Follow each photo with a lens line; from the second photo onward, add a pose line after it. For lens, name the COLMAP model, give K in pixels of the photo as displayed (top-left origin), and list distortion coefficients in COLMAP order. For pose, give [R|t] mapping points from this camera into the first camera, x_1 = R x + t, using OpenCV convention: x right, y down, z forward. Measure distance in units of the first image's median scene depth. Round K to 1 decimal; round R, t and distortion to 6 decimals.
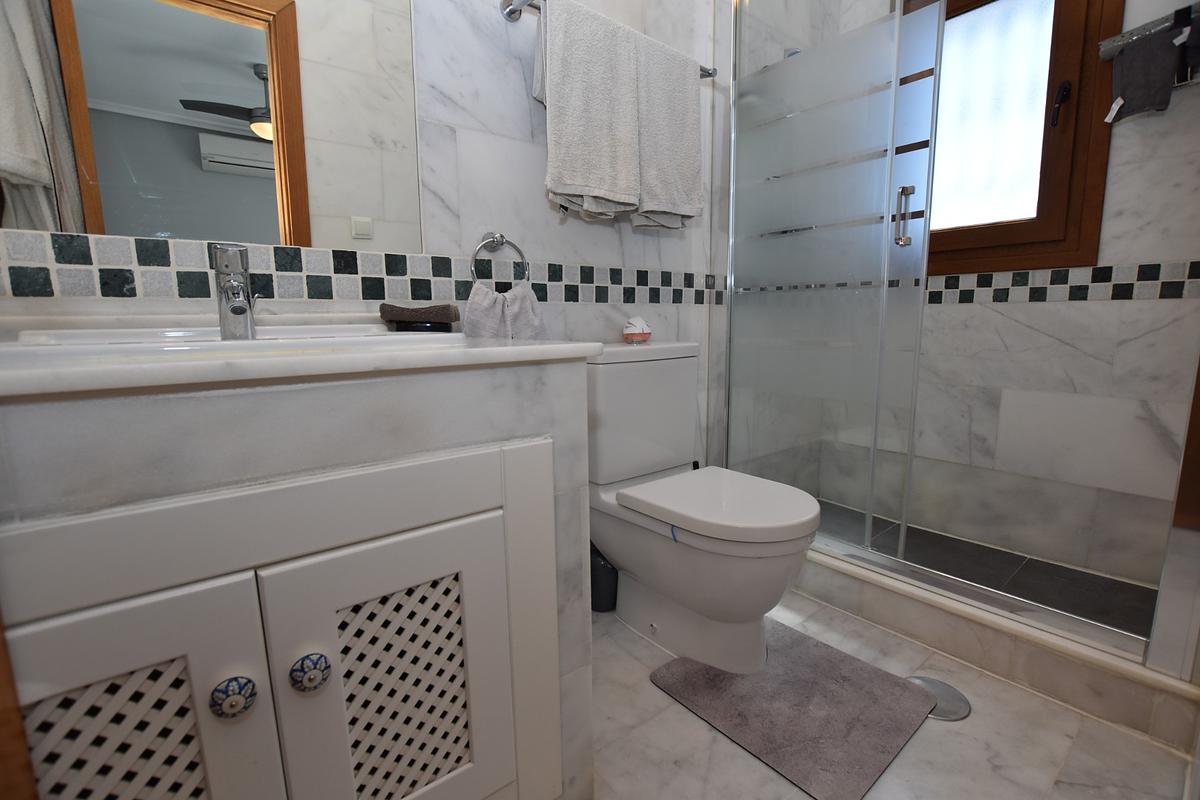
lens RADIAL K [[527.2, 0, 601.4], [0, 527.2, 402.7], [0, 0, 1]] dist [-0.032592, 0.004074]
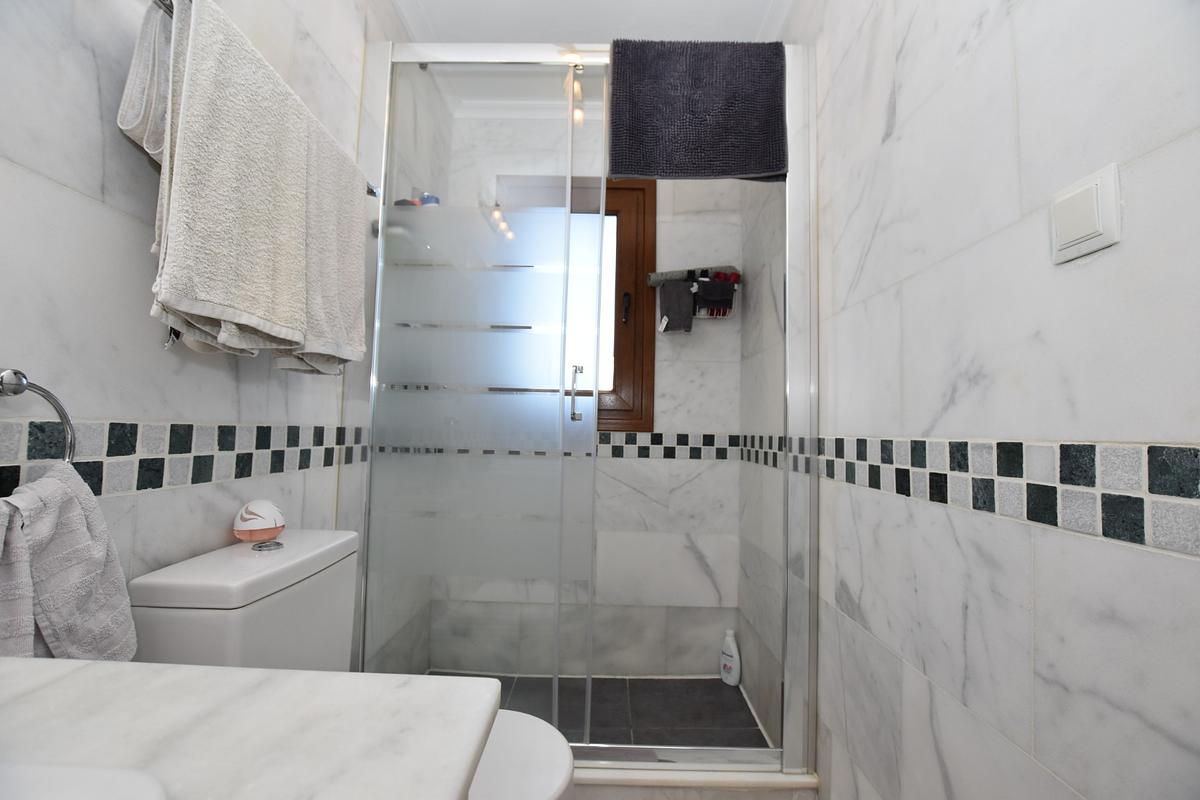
lens RADIAL K [[527.2, 0, 601.0], [0, 527.2, 398.6], [0, 0, 1]] dist [-0.032592, 0.004074]
pose [[0.620011, 0.071877, 0.781294, -0.186095], [0.089929, 0.982722, -0.161772, -0.150831], [-0.779422, 0.170562, 0.602834, 0.284300]]
